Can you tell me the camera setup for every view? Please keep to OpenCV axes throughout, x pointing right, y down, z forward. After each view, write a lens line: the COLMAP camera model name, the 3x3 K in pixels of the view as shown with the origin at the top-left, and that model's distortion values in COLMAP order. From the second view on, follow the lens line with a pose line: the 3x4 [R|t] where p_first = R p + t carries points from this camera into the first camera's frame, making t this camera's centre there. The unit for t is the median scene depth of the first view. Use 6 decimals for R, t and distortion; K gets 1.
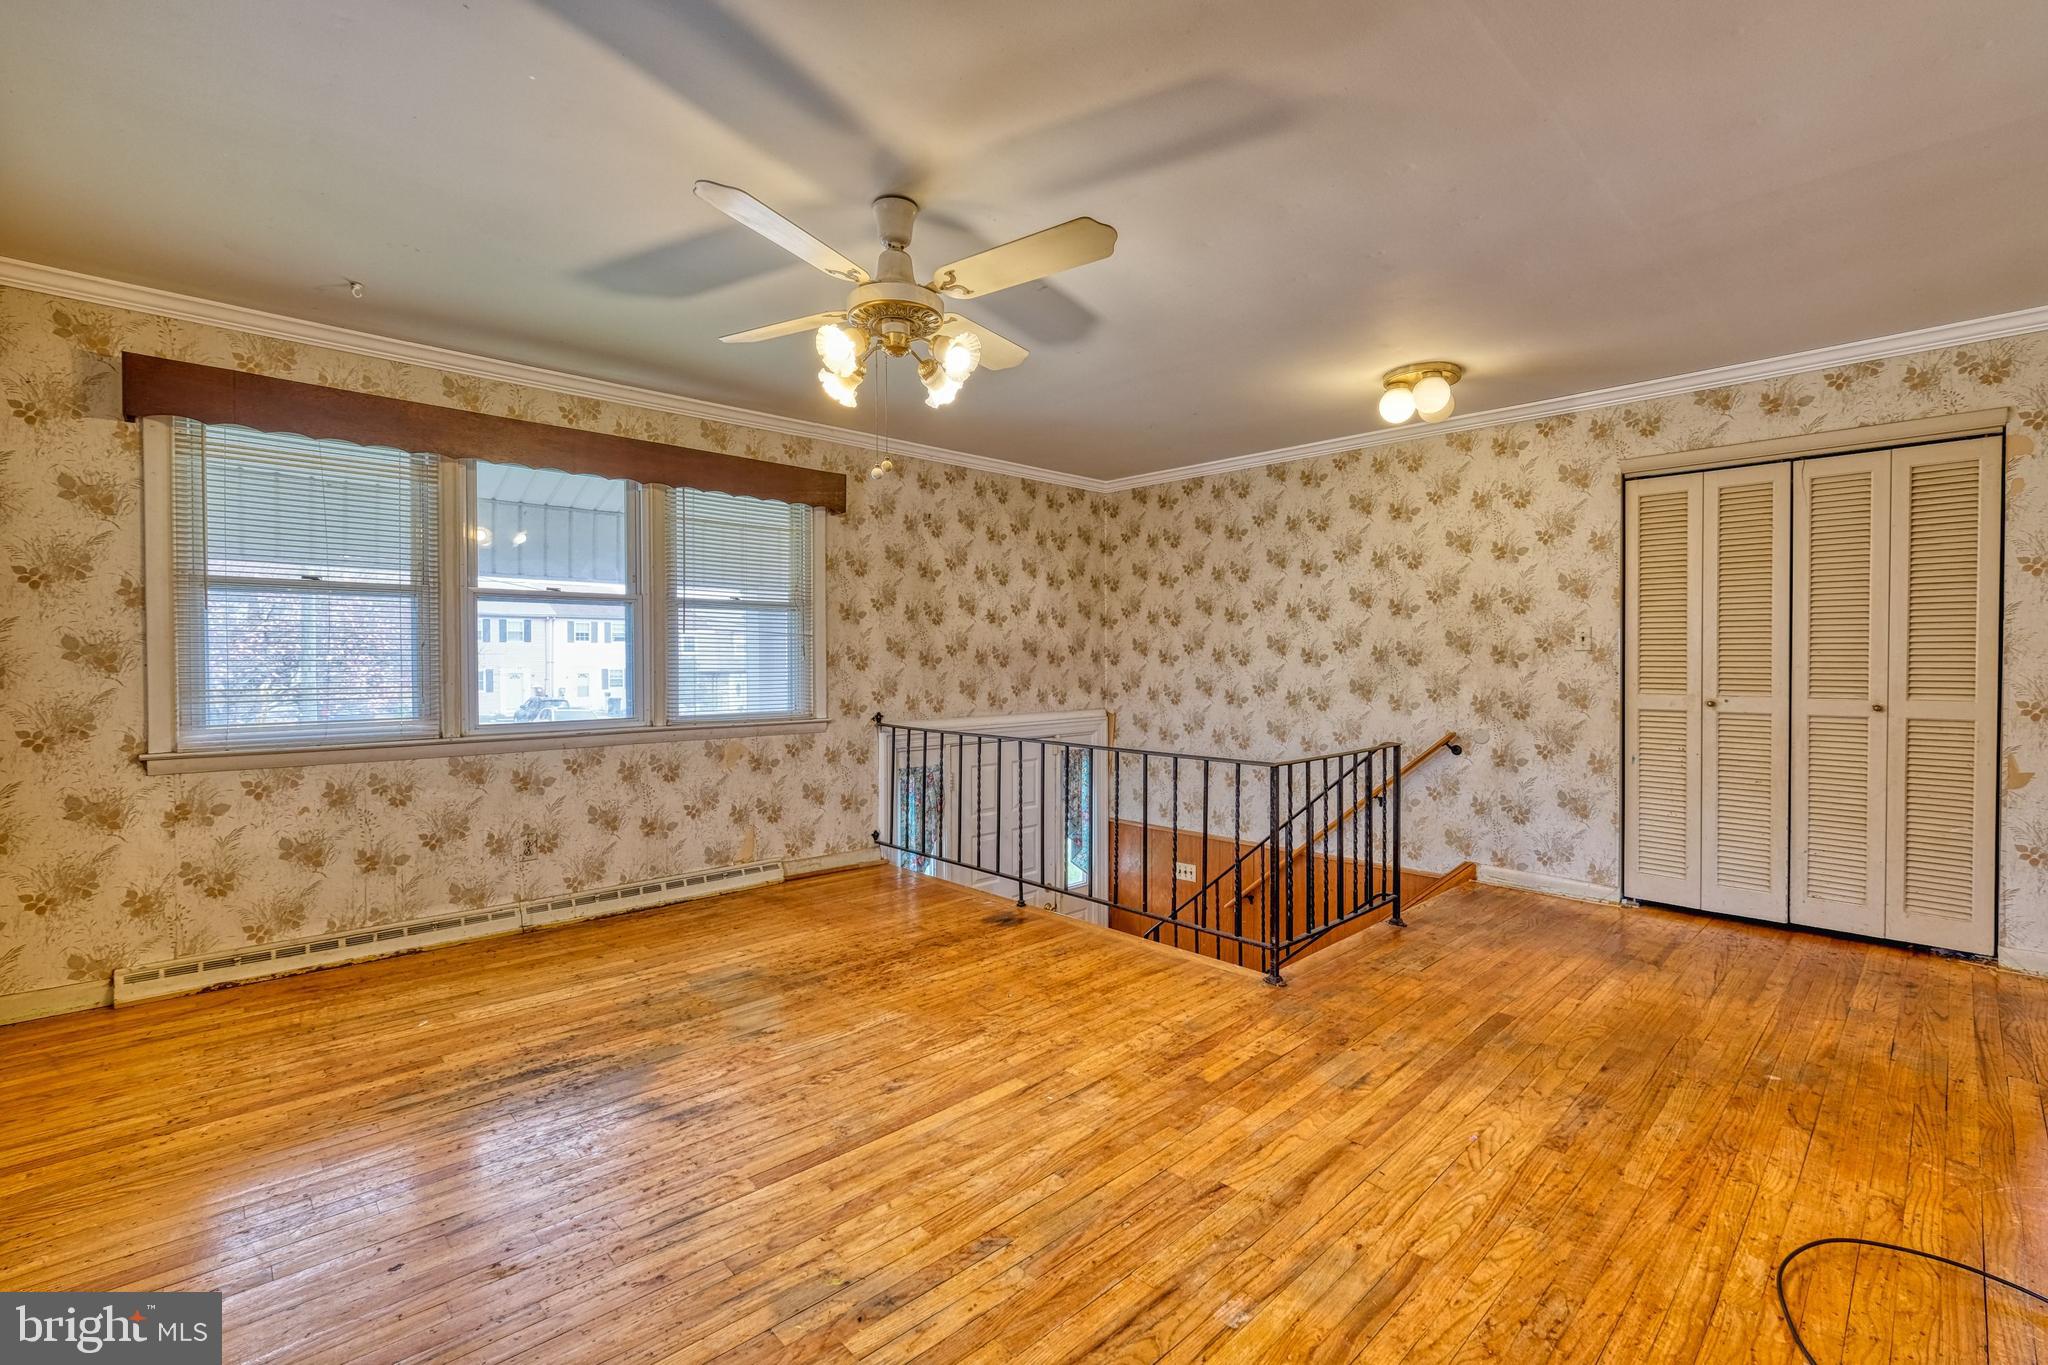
lens RADIAL K [[889.0, 0, 1038.4], [0, 889.0, 672.8], [0, 0, 1]] dist [-0.006587, 0.001617]
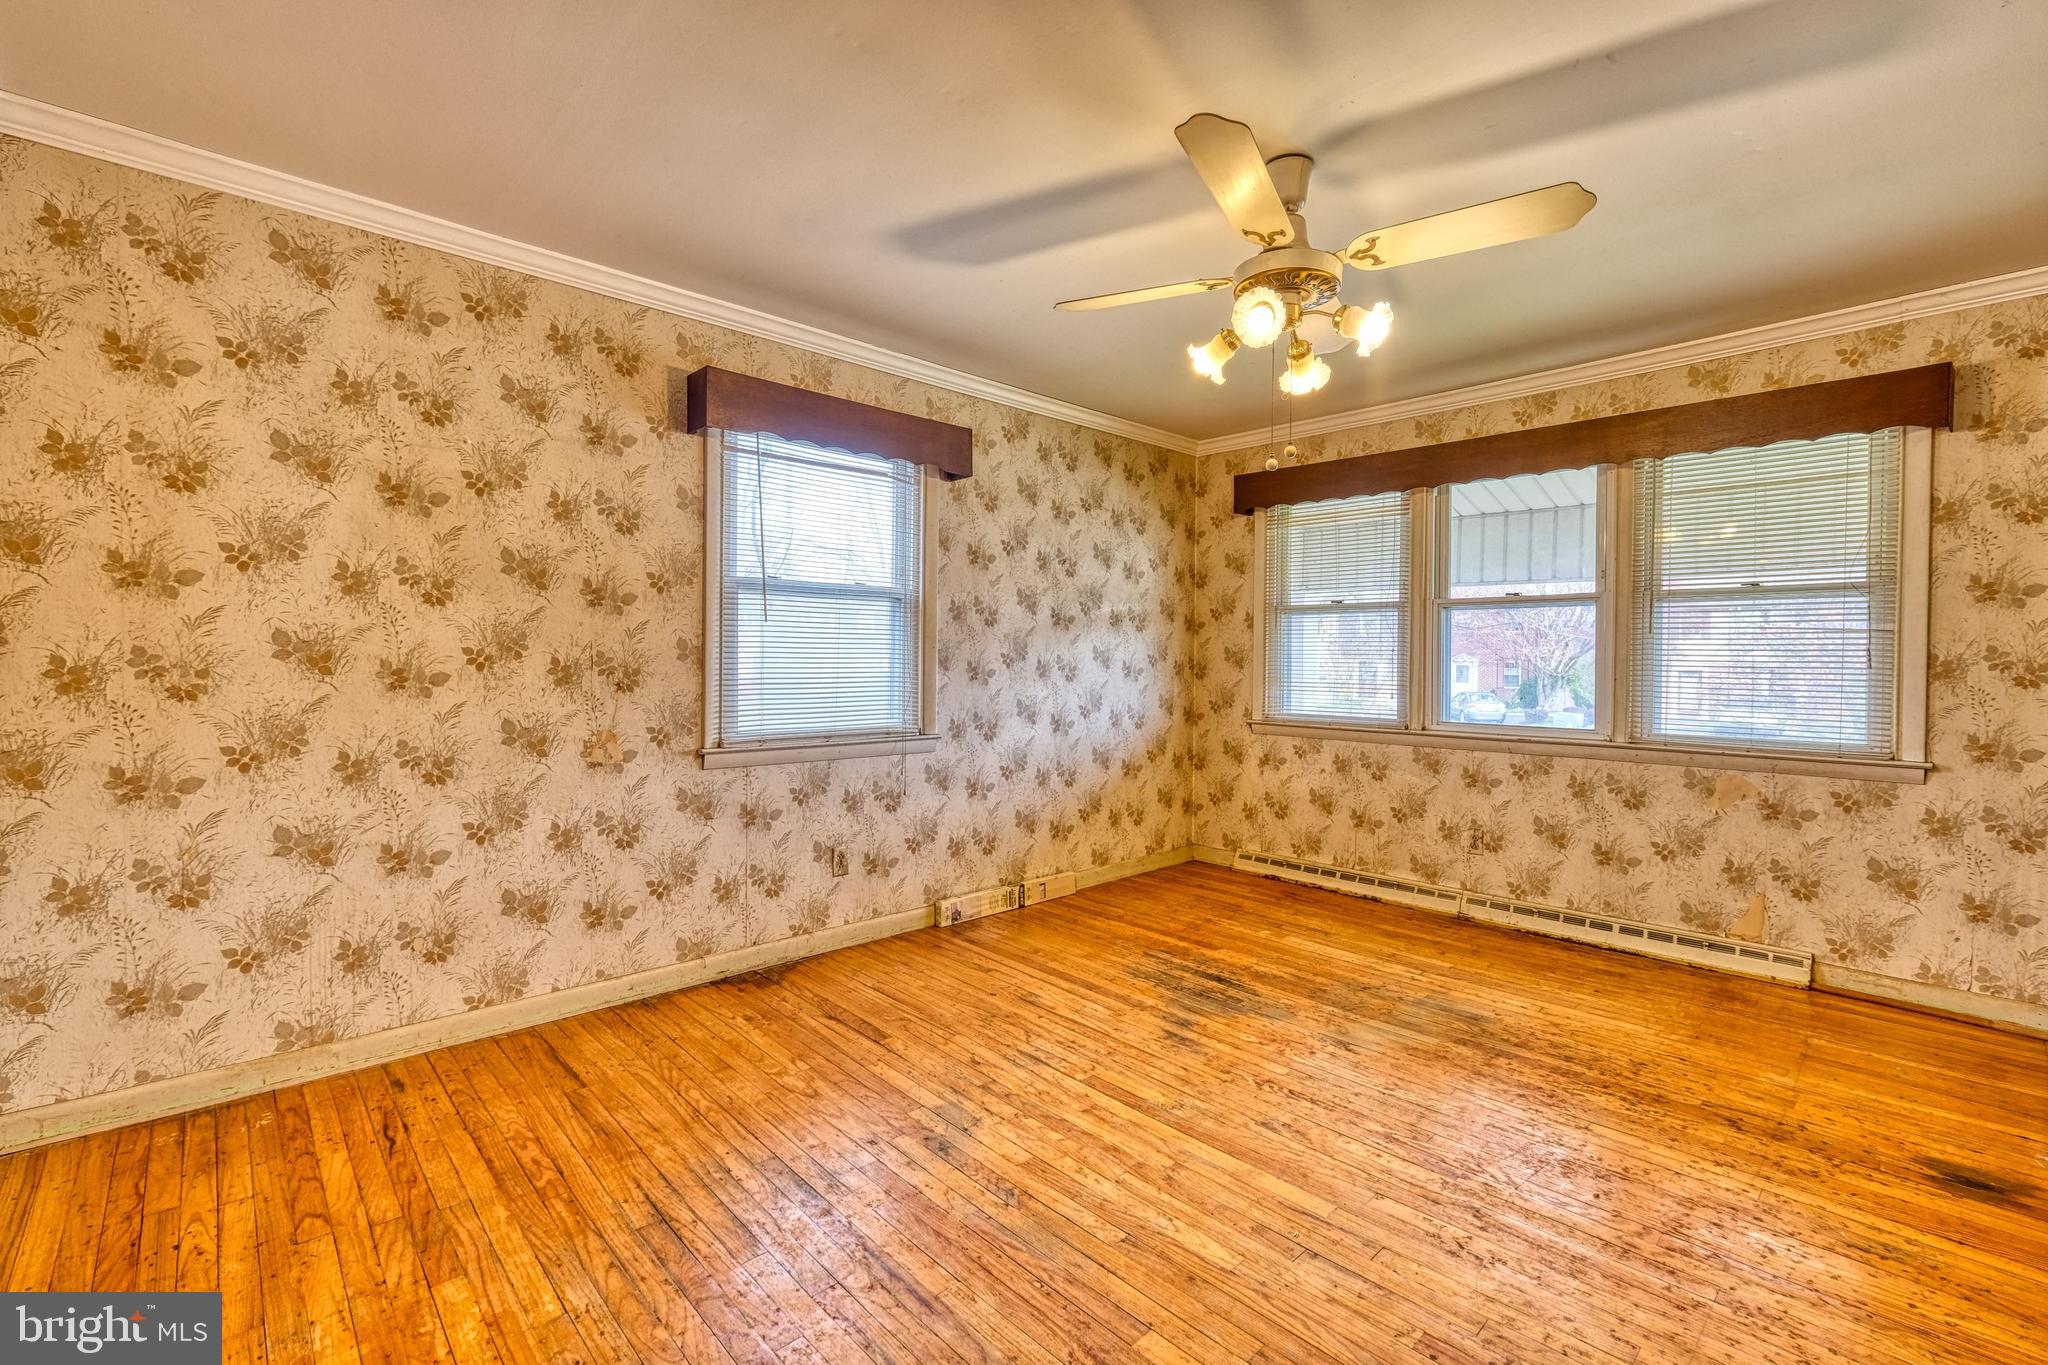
lens RADIAL K [[889.0, 0, 1032.5], [0, 889.0, 673.4], [0, 0, 1]] dist [-0.006587, 0.001617]
pose [[-0.003831, 0.016611, -0.999855, 0.512739], [-0.024323, 0.999565, 0.016699, -0.008515], [0.999697, 0.024383, -0.003425, 0.506774]]
